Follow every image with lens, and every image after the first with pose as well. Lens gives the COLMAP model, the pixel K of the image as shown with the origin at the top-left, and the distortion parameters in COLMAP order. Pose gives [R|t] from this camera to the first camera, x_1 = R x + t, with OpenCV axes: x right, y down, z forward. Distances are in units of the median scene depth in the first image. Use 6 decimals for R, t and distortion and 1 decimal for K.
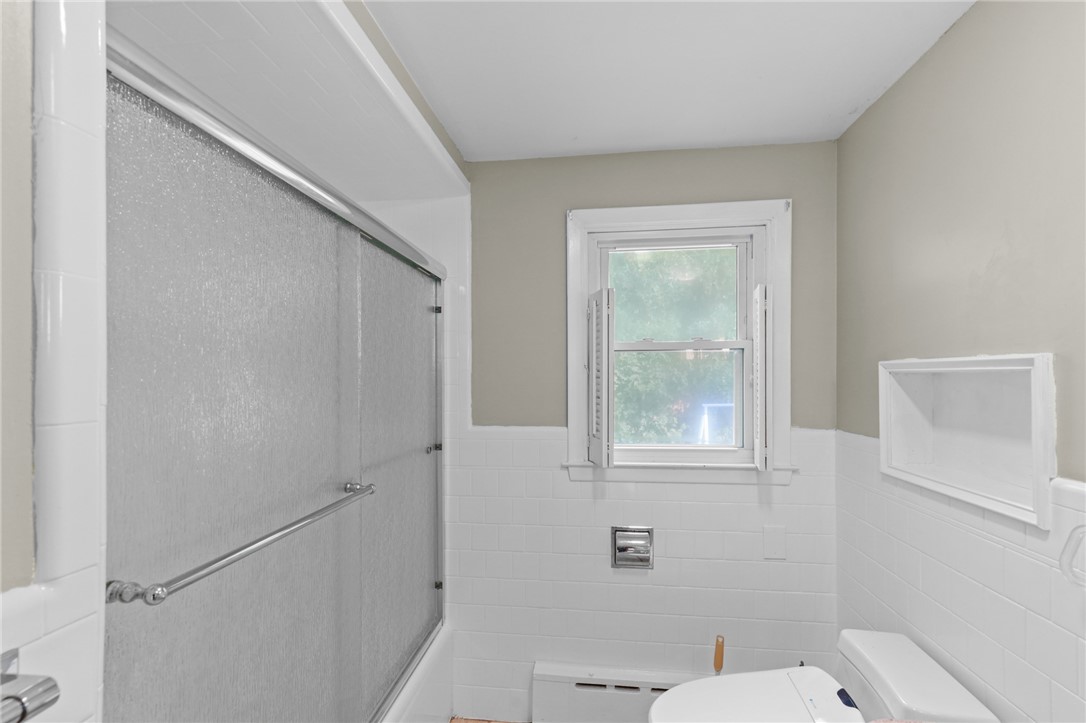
lens RADIAL K [[489.6, 0, 543.4], [0, 489.6, 367.9], [0, 0, 1]] dist [0.011968, -0.000023]
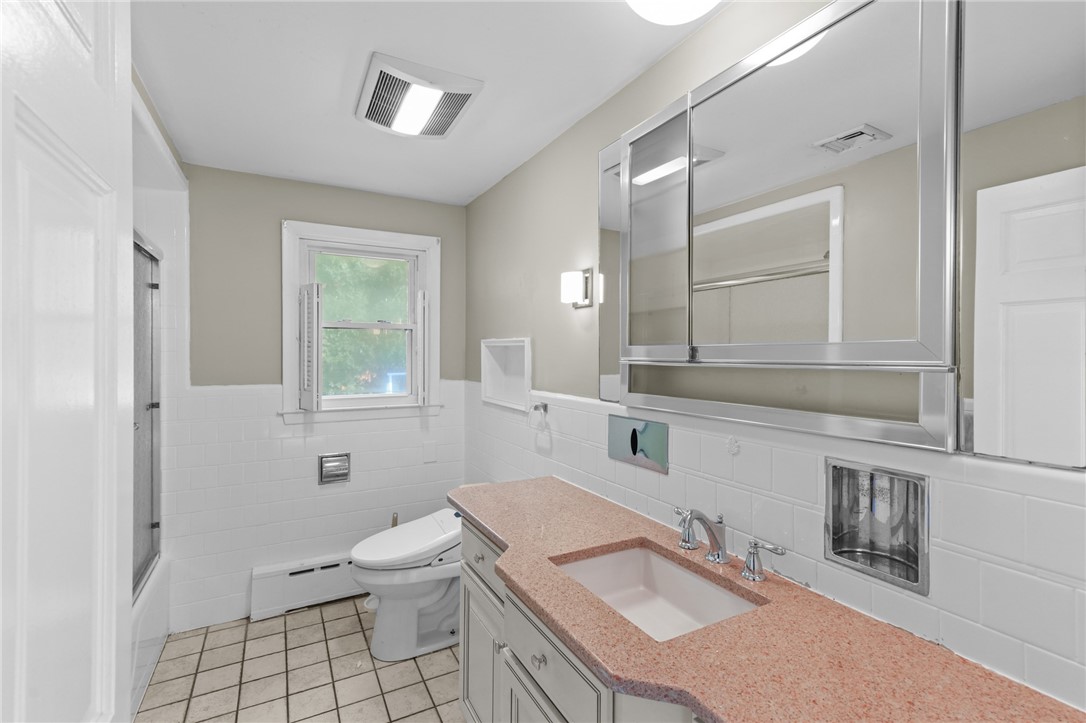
lens RADIAL K [[489.6, 0, 543.4], [0, 489.6, 367.9], [0, 0, 1]] dist [0.011968, -0.000023]
pose [[0.814723, -0.011579, 0.579734, -0.147370], [-0.019094, 0.998723, 0.046782, 0.001424], [-0.579535, -0.049184, 0.813462, -0.490623]]
